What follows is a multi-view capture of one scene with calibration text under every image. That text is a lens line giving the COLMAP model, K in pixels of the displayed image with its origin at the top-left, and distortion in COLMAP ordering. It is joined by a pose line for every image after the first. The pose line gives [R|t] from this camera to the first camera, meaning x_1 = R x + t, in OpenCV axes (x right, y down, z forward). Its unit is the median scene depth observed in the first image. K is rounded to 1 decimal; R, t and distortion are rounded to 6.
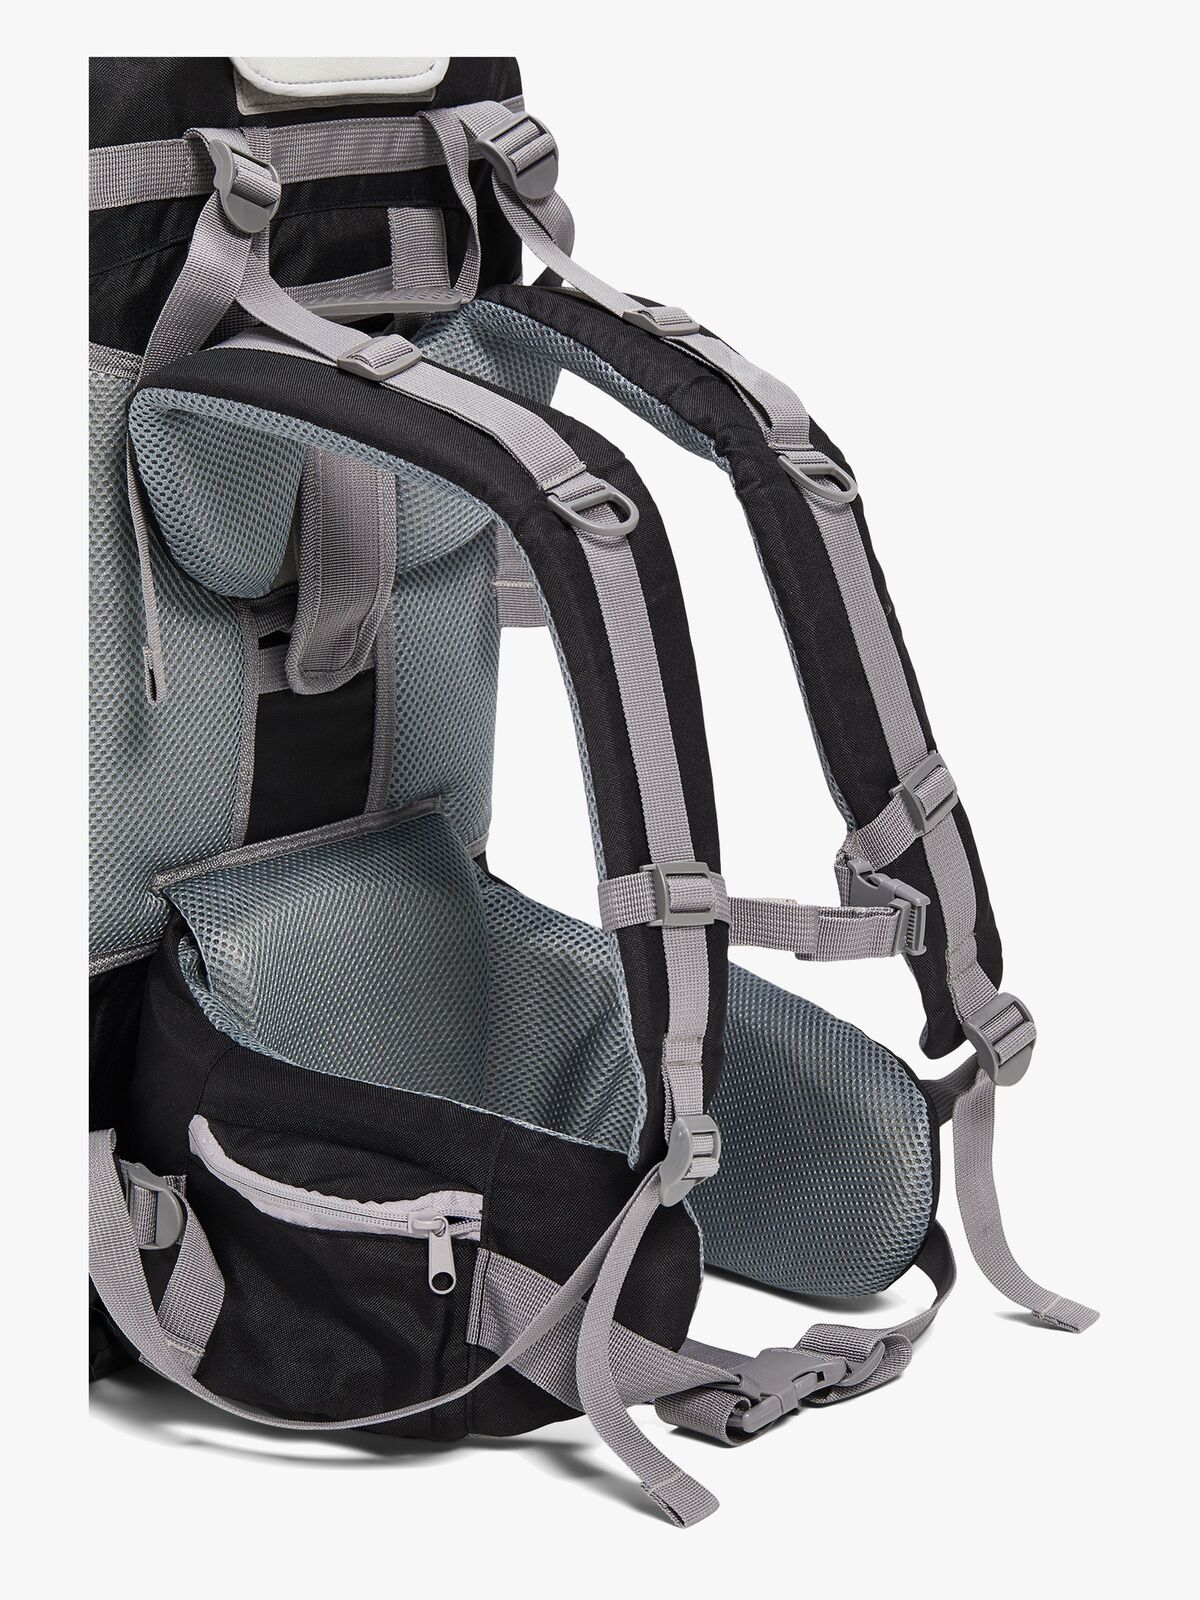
lens RADIAL K [[4271.0, 0, 535.2], [0, 4271.0, 758.2], [0, 0, 1]] dist [0.021259, 0.000000]
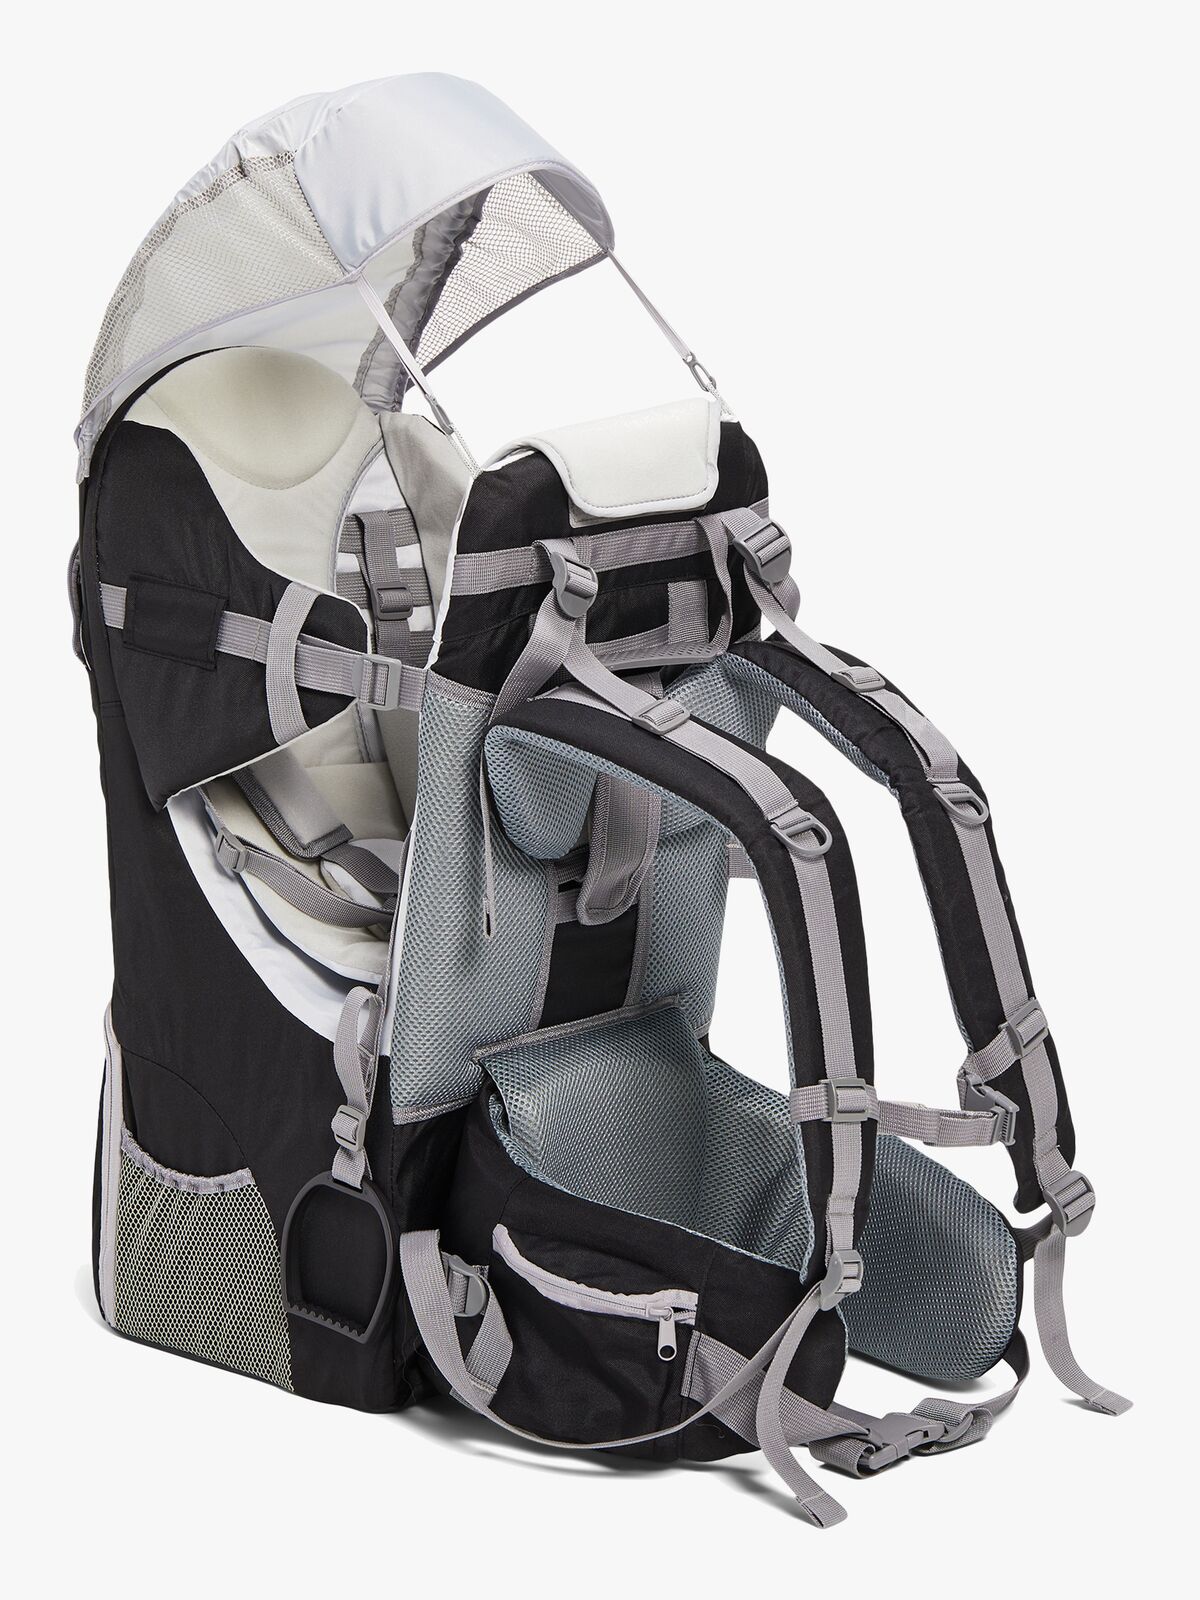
lens RADIAL K [[4271.0, 0, 606.5], [0, 4271.0, 797.9], [0, 0, 1]] dist [0.021259, 0.000000]
pose [[0.997883, 0.057292, -0.030769, -0.007964], [-0.057442, 0.998341, -0.004015, -0.054890], [0.030488, 0.005774, 0.999518, -0.424998]]
